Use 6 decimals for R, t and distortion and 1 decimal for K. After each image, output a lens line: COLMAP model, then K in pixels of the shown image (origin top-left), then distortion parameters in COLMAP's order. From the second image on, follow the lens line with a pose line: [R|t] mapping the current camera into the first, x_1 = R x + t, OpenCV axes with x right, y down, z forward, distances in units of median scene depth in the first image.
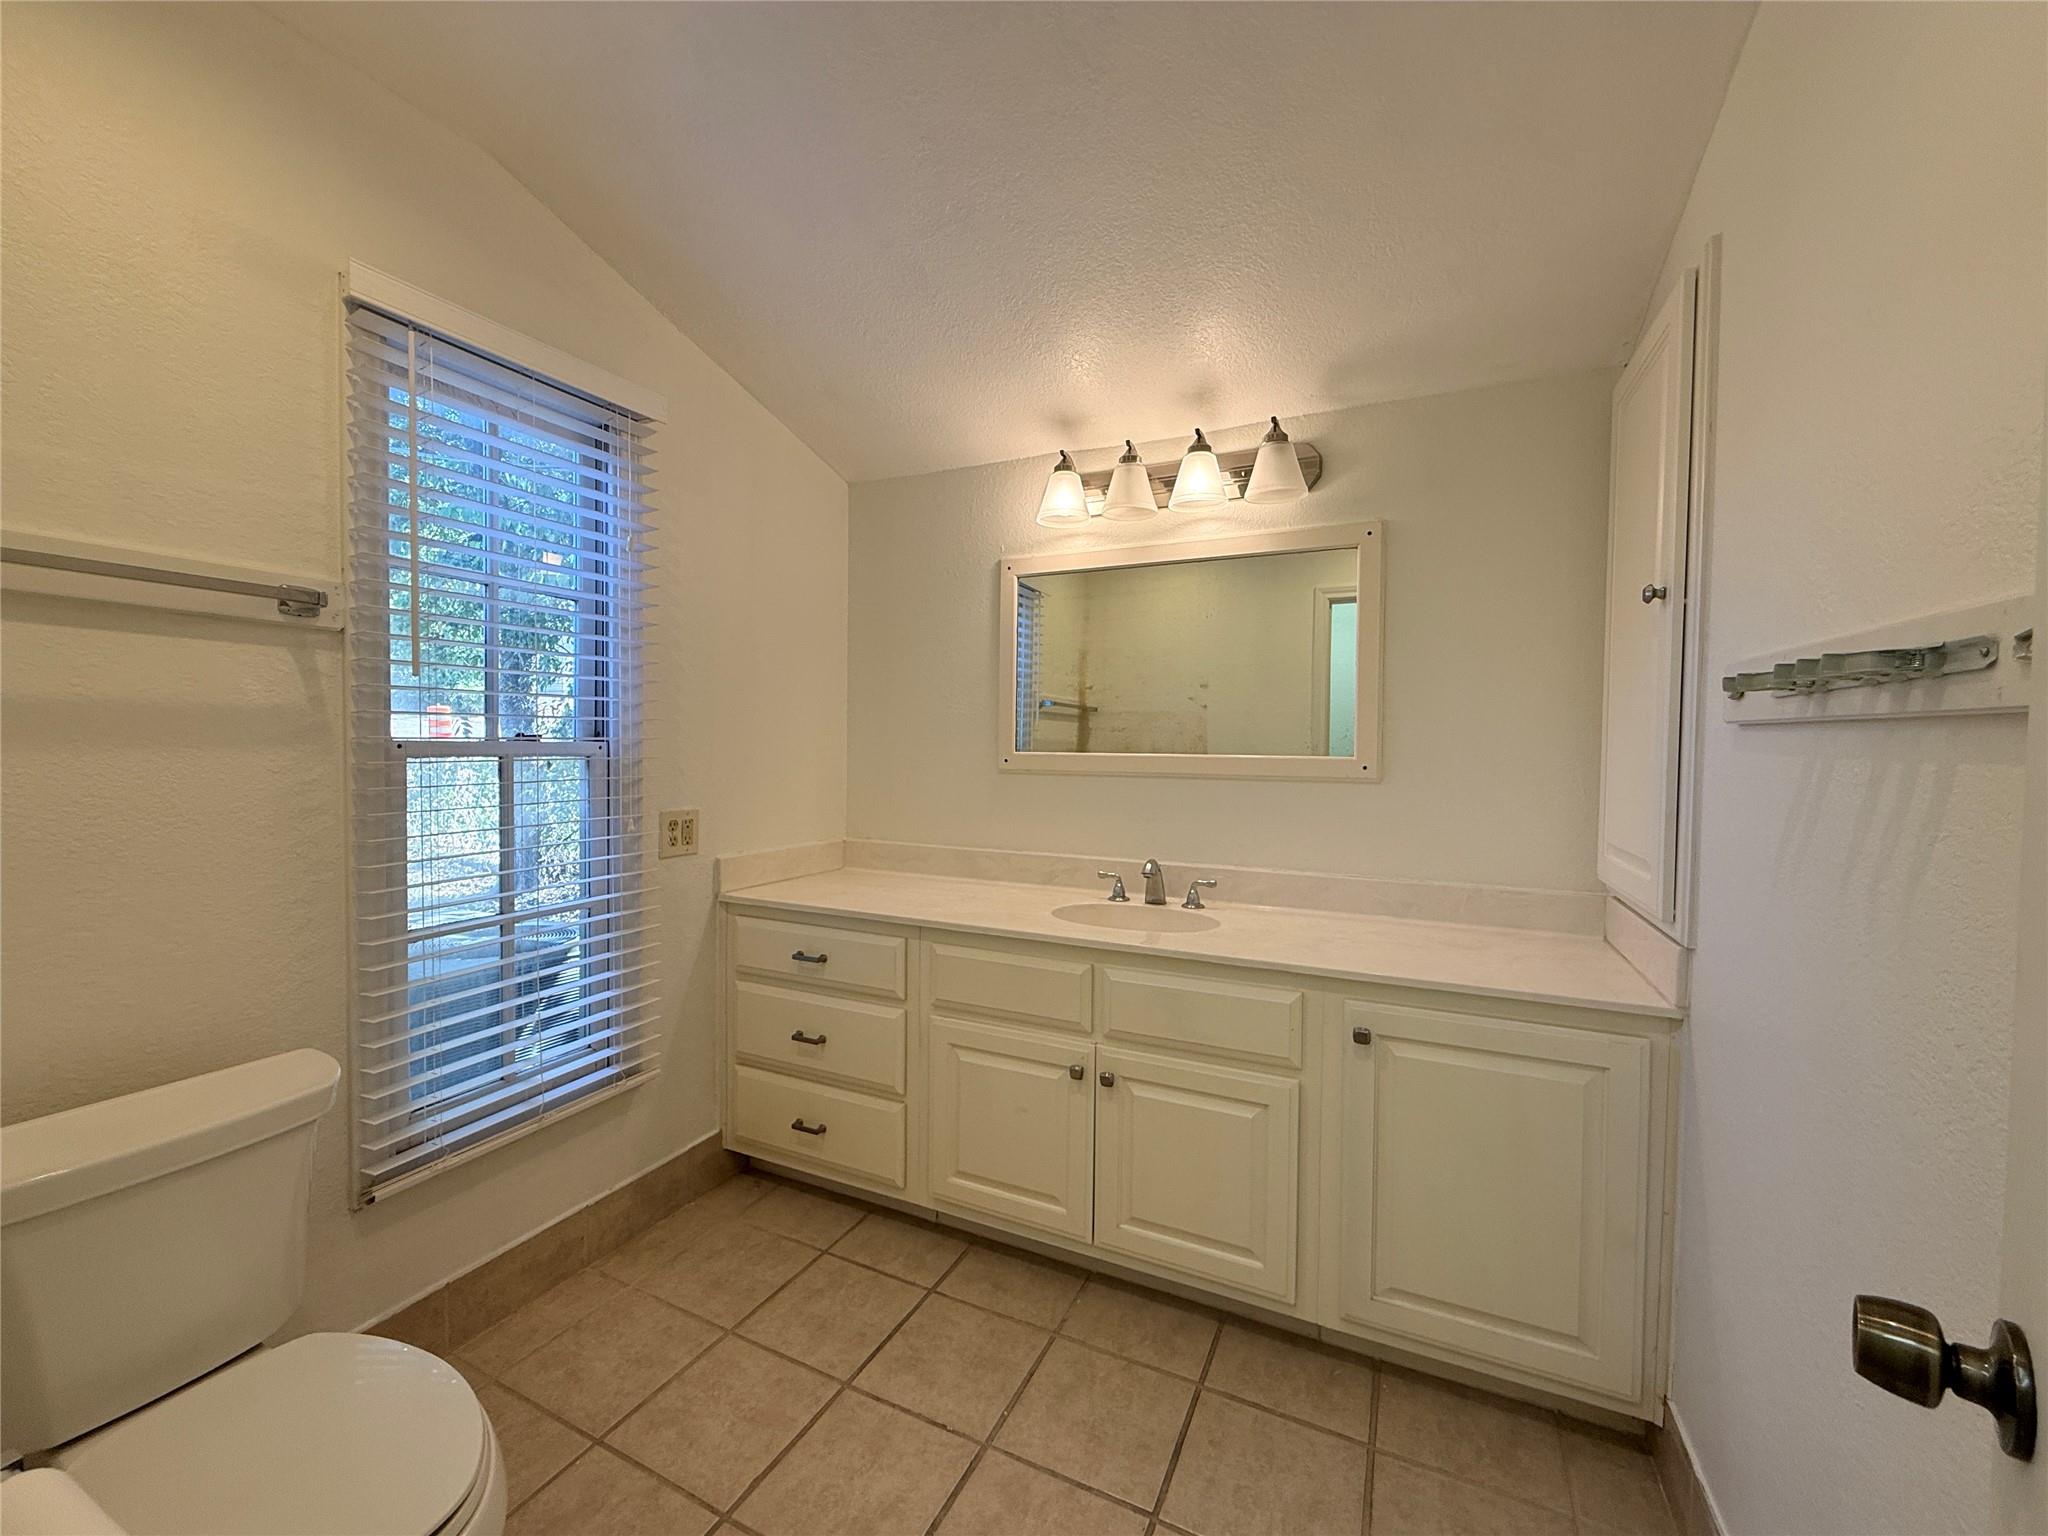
lens RADIAL K [[817.6, 0, 1026.1], [0, 817.6, 764.1], [0, 0, 1]] dist [-0.000050, 0.000905]
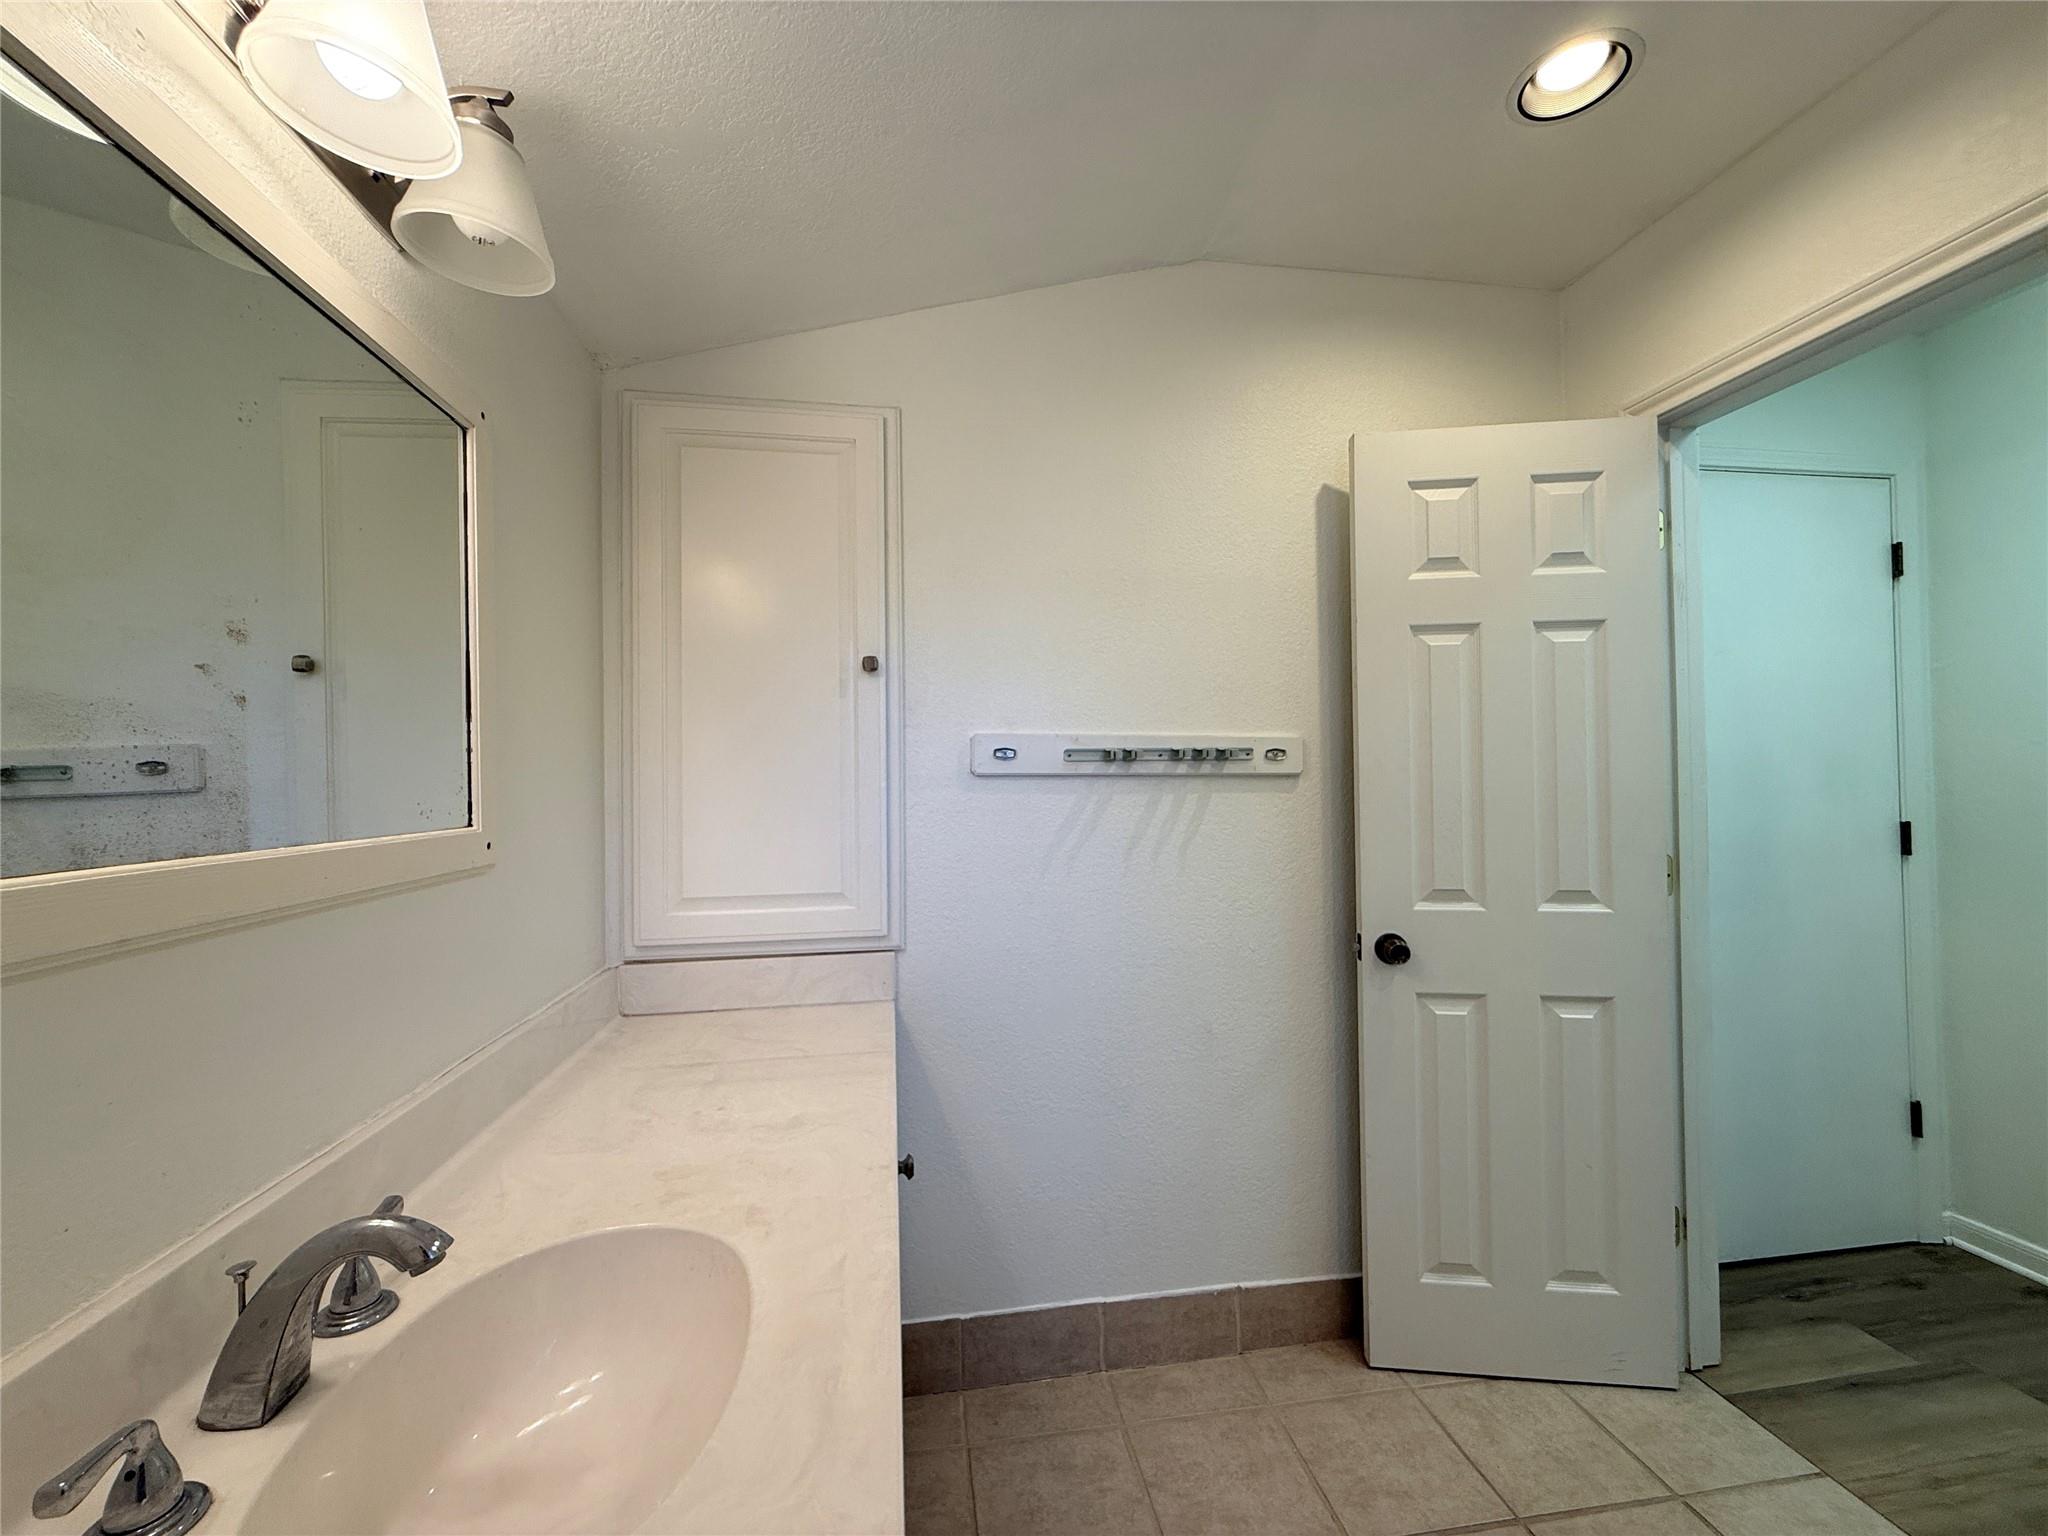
lens RADIAL K [[817.6, 0, 1026.1], [0, 817.6, 764.1], [0, 0, 1]] dist [-0.000050, 0.000905]
pose [[-0.563782, 0.015584, 0.825777, -0.594432], [0.030618, 0.999529, 0.002040, -0.103126], [-0.825356, 0.026434, -0.563993, 2.591189]]
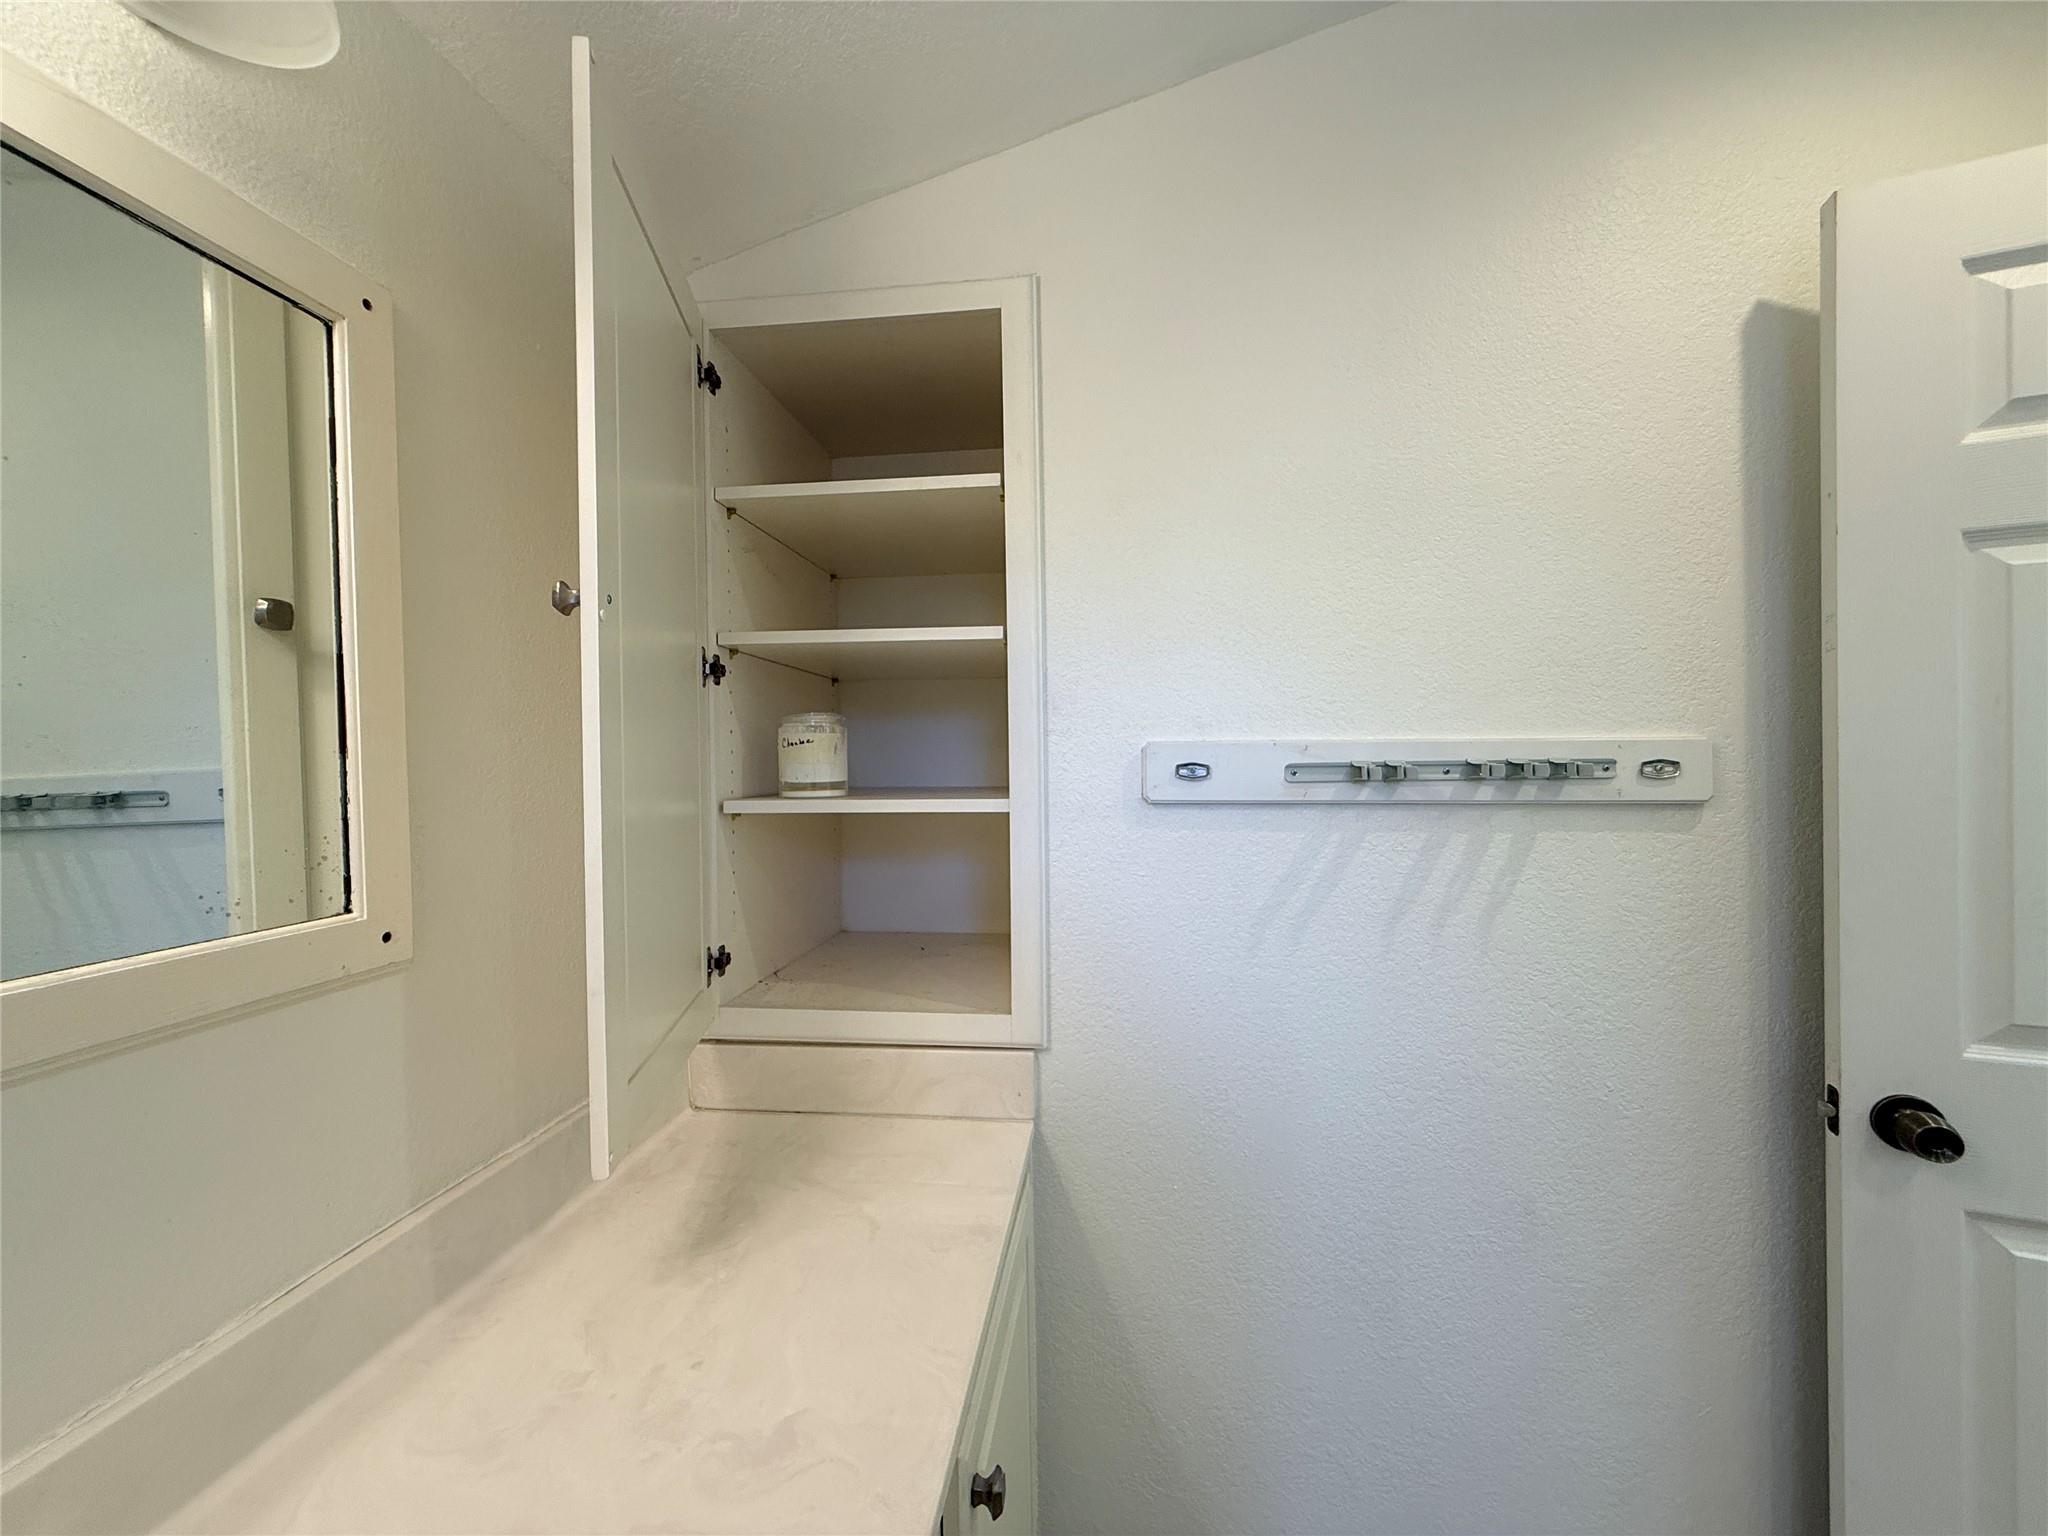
lens RADIAL K [[817.6, 0, 1026.1], [0, 817.6, 764.1], [0, 0, 1]] dist [-0.000050, 0.000905]
pose [[-0.306802, -0.005815, 0.951756, -0.071859], [0.038621, 0.999082, 0.018554, -0.178753], [-0.950989, 0.042450, -0.306296, 2.144838]]
